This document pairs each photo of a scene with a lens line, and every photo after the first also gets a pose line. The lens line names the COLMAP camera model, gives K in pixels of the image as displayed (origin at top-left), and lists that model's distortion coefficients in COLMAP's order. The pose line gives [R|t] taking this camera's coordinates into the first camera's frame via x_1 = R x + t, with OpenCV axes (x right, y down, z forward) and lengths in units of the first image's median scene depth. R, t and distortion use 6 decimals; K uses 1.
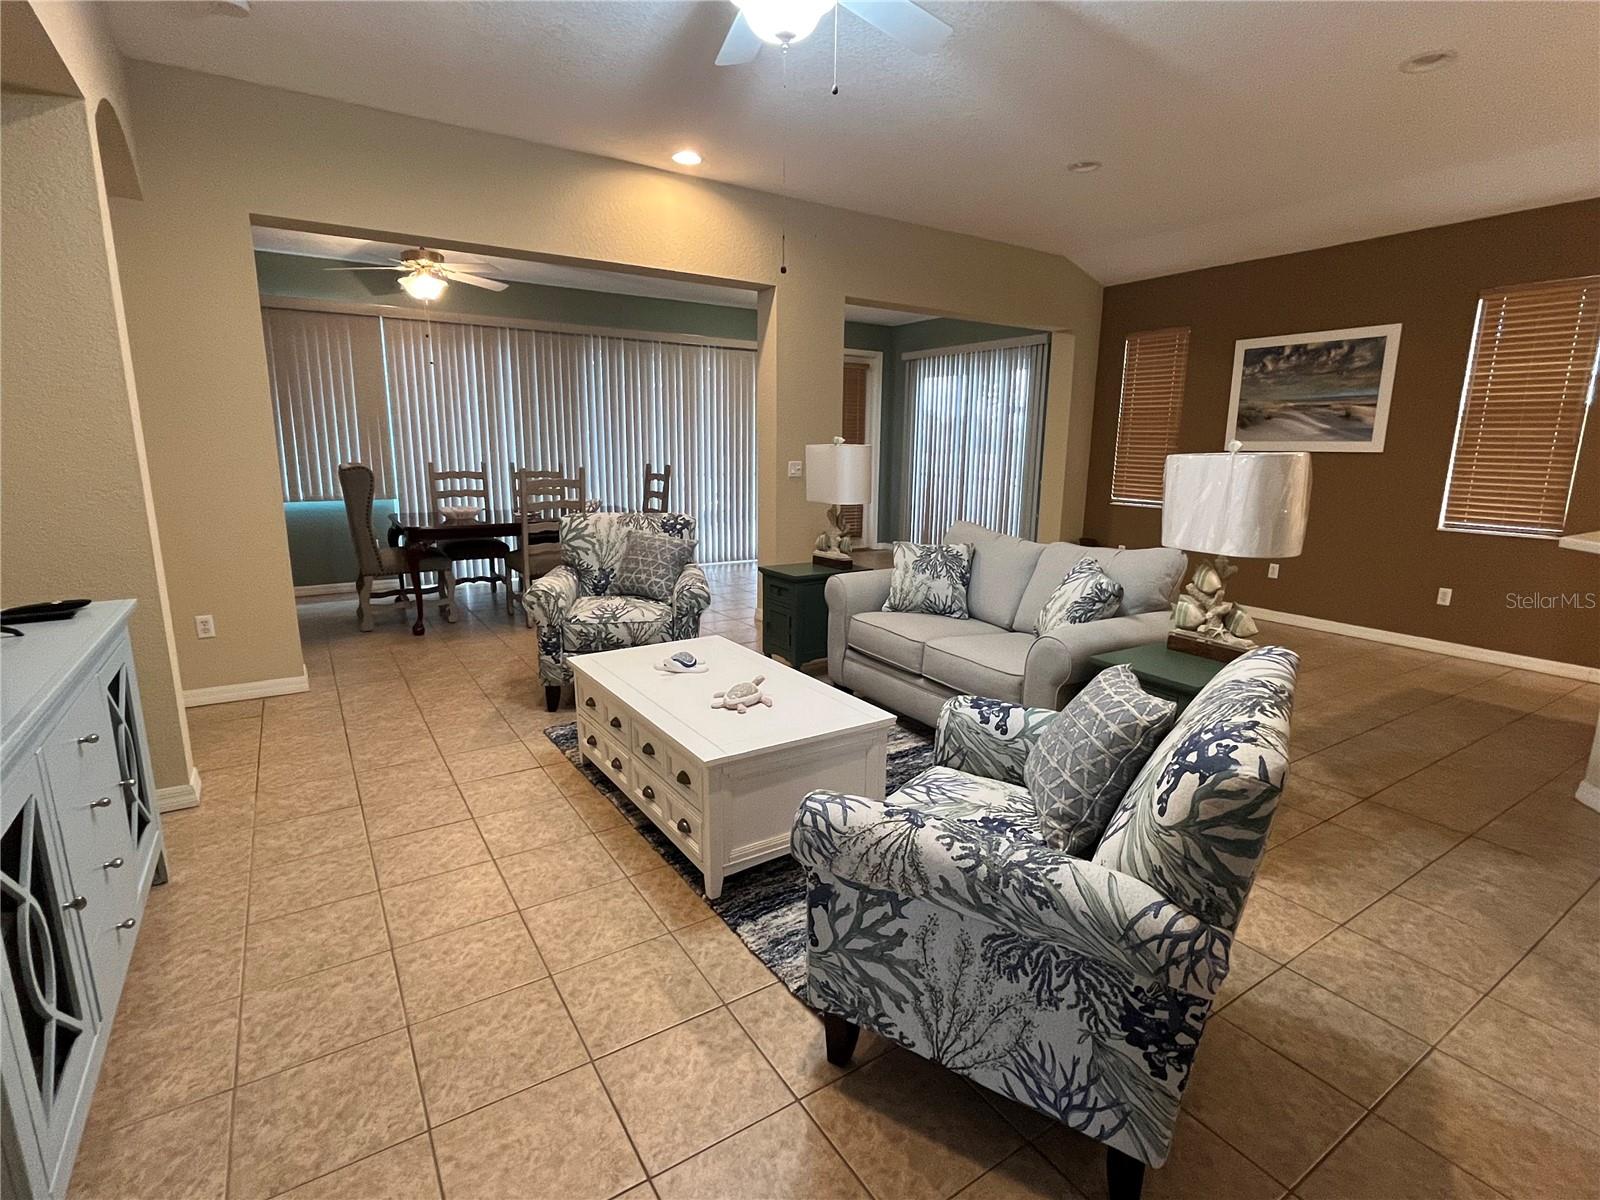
lens RADIAL K [[770.3, 0, 801.8], [0, 770.3, 597.1], [0, 0, 1]] dist [-0.002426, 0.000316]
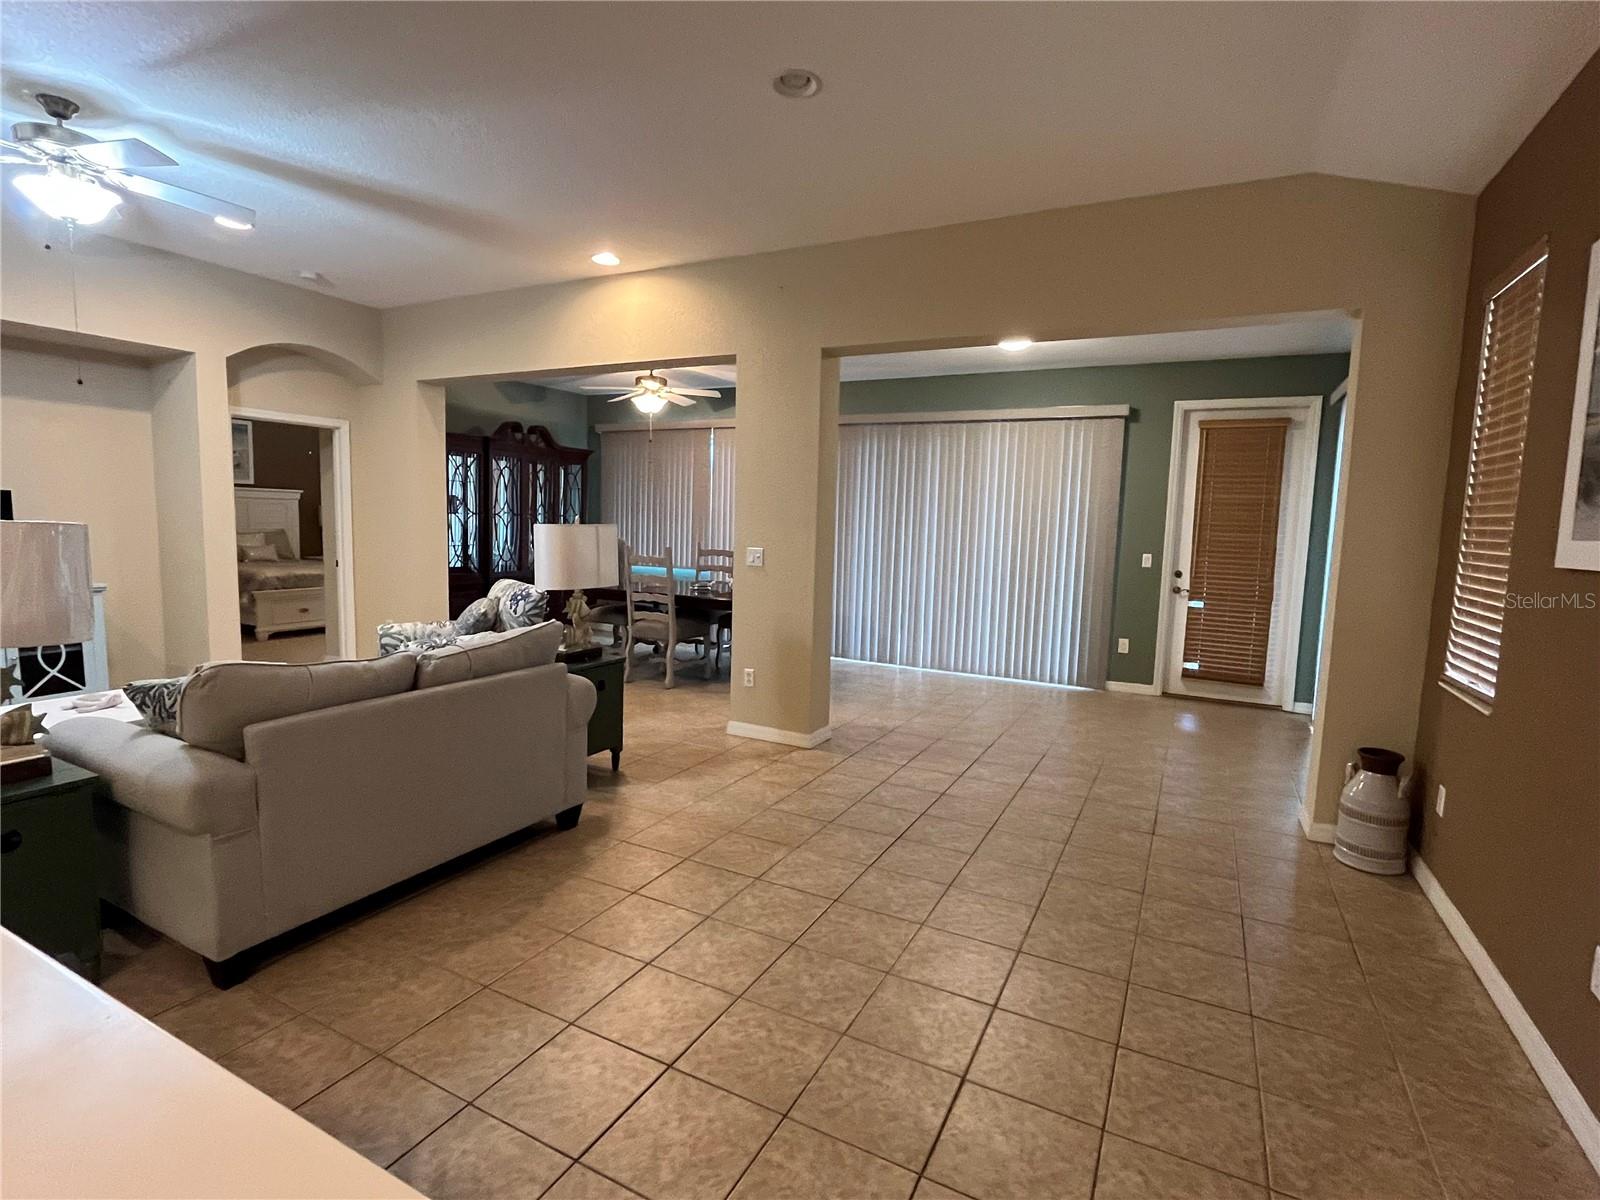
lens RADIAL K [[770.3, 0, 801.8], [0, 770.3, 597.1], [0, 0, 1]] dist [-0.002426, 0.000316]
pose [[0.493832, 0.091140, -0.864768, 1.775116], [-0.195510, 0.980667, -0.008293, -0.297769], [0.847293, 0.173167, 0.502103, 1.459994]]
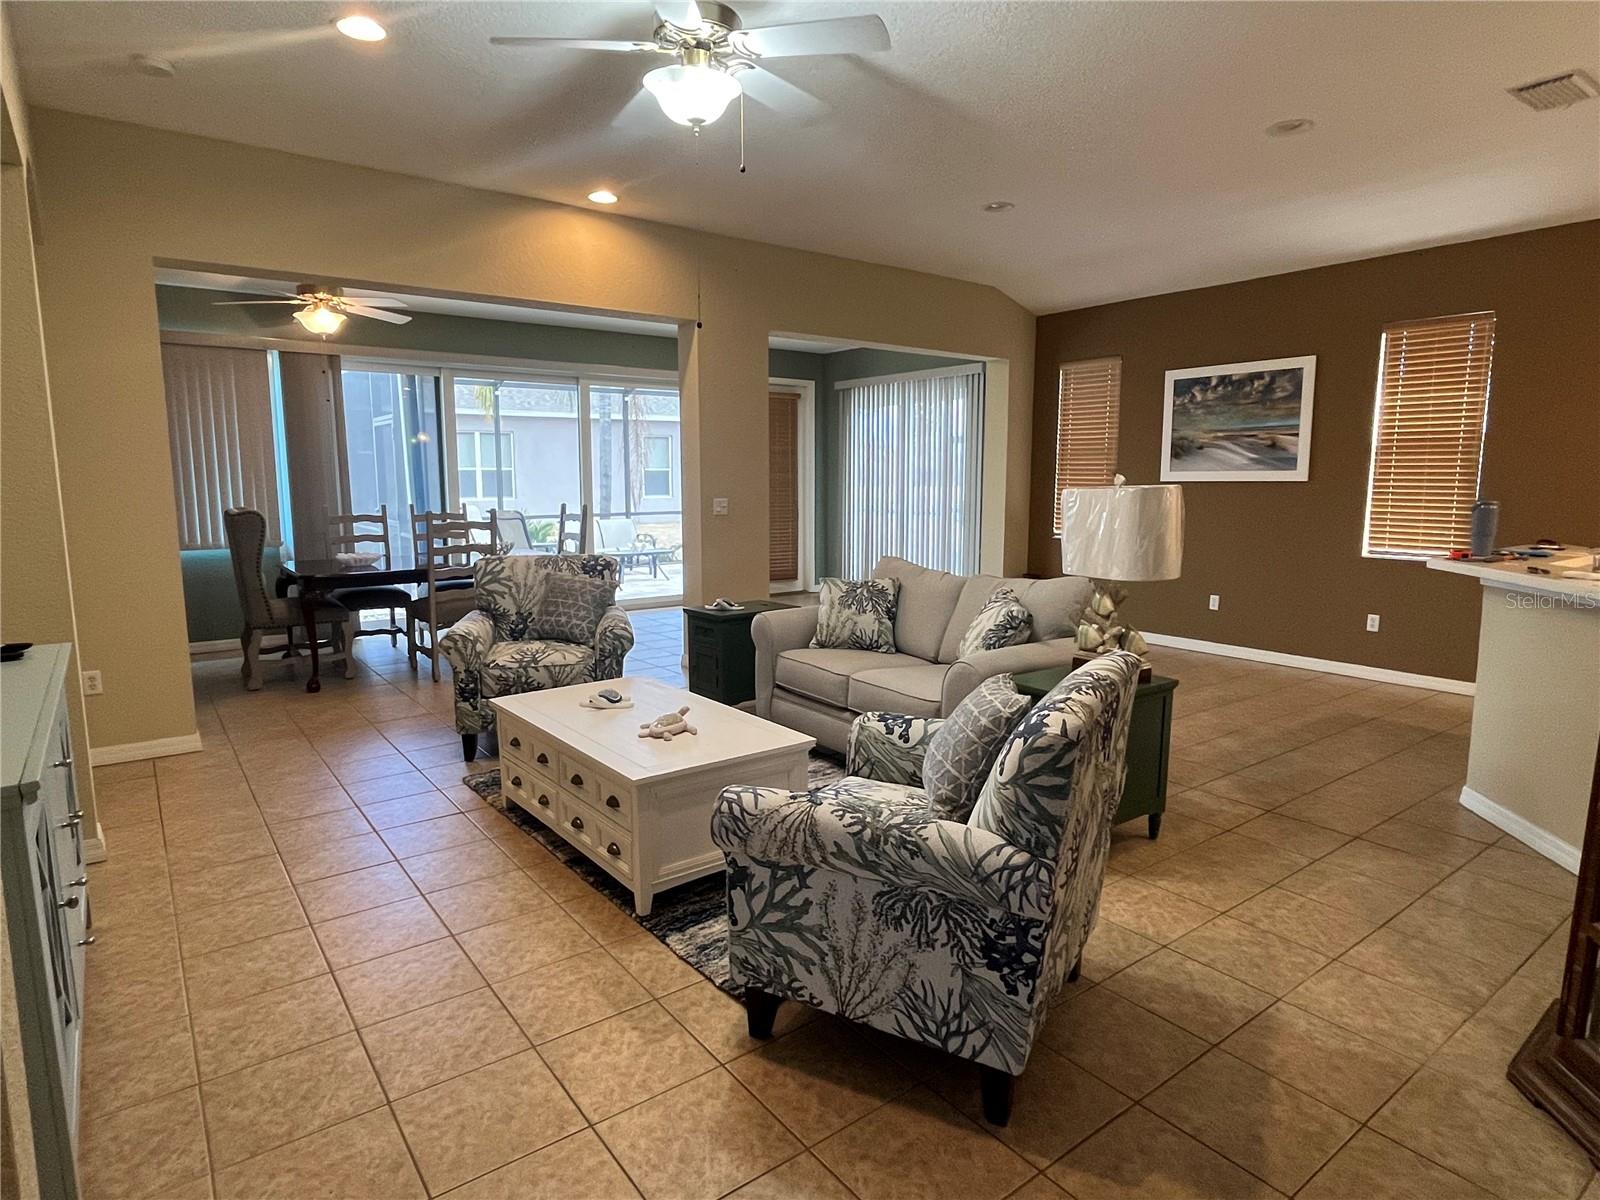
lens RADIAL K [[894.0, 0, 795.9], [0, 894.0, 596.0], [0, 0, 1]] dist [-0.002014, -0.001318]
pose [[0.997604, -0.022151, 0.065545, 0.023856], [0.026299, 0.997660, -0.063116, 0.042312], [-0.063994, 0.064688, 0.995852, -0.261674]]
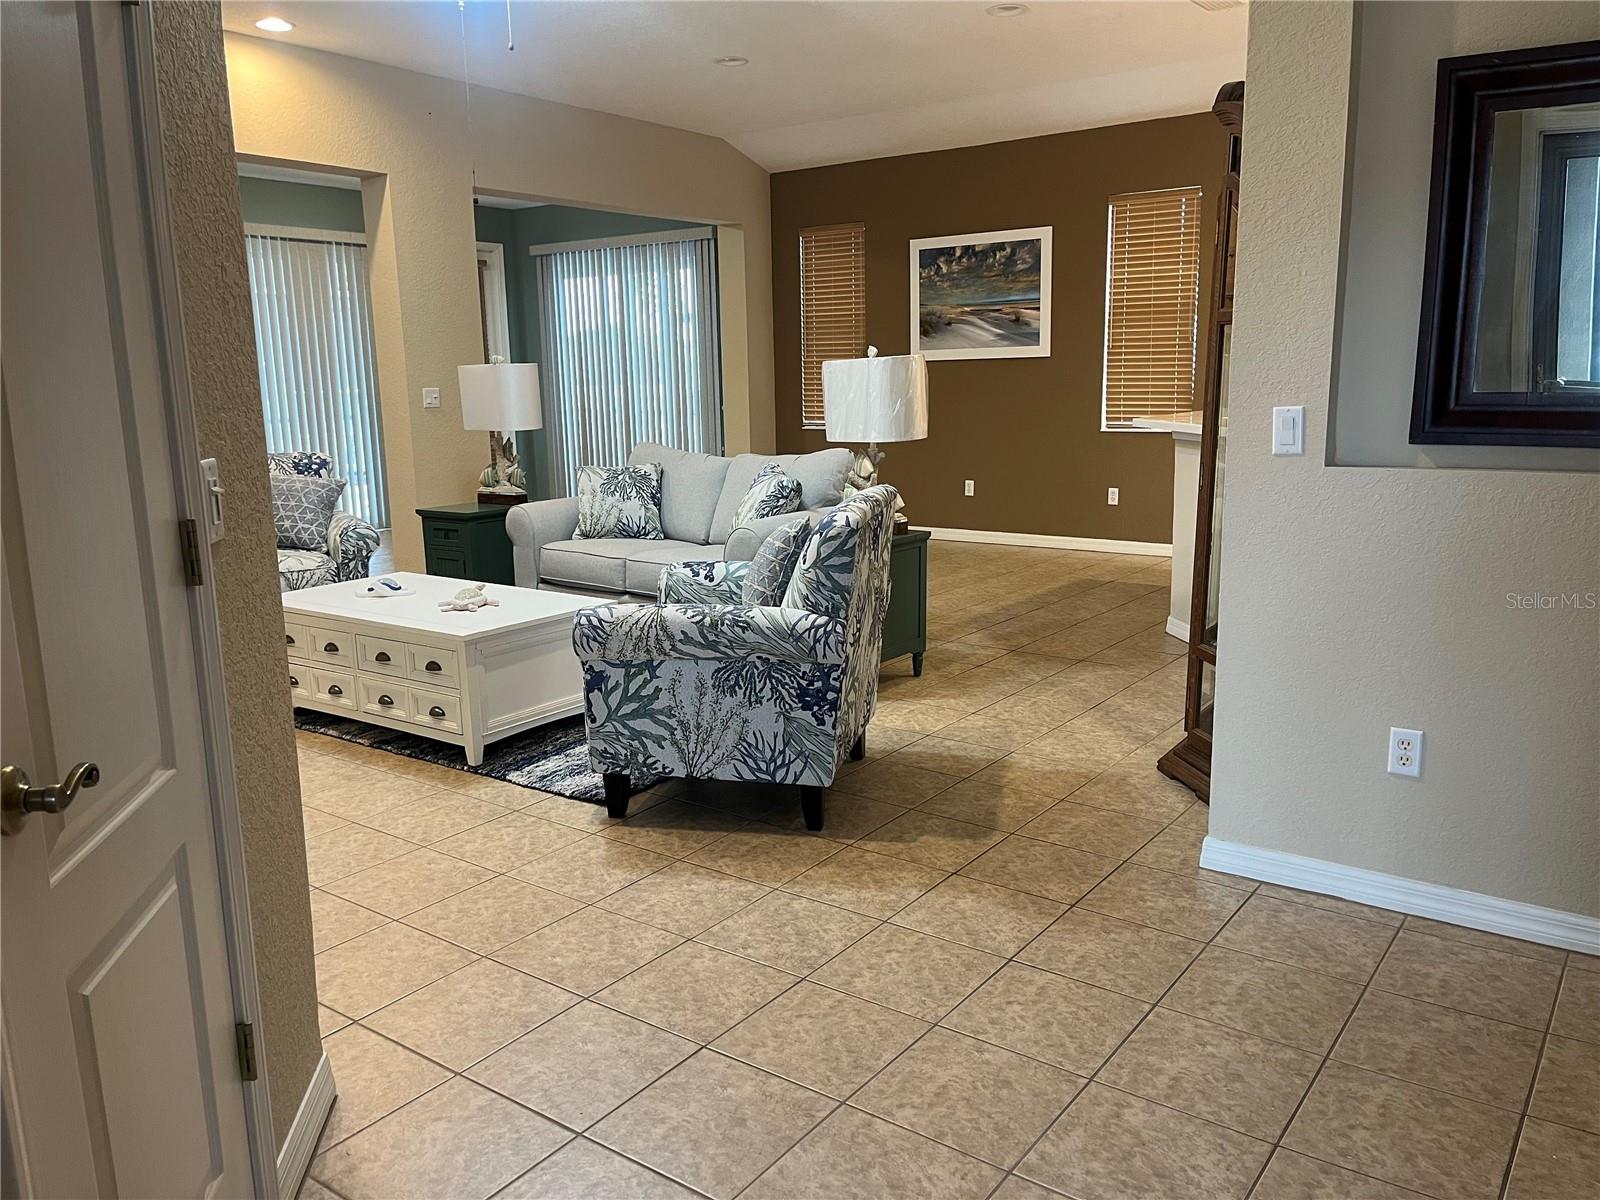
lens RADIAL K [[1221.8, 0, 805.4], [0, 1221.8, 605.1], [0, 0, 1]] dist [0.101020, -0.246326]
pose [[0.933926, -0.098251, 0.343698, -0.272841], [0.100929, 0.994842, 0.010136, 0.198575], [-0.342921, 0.025223, 0.939025, -0.891465]]
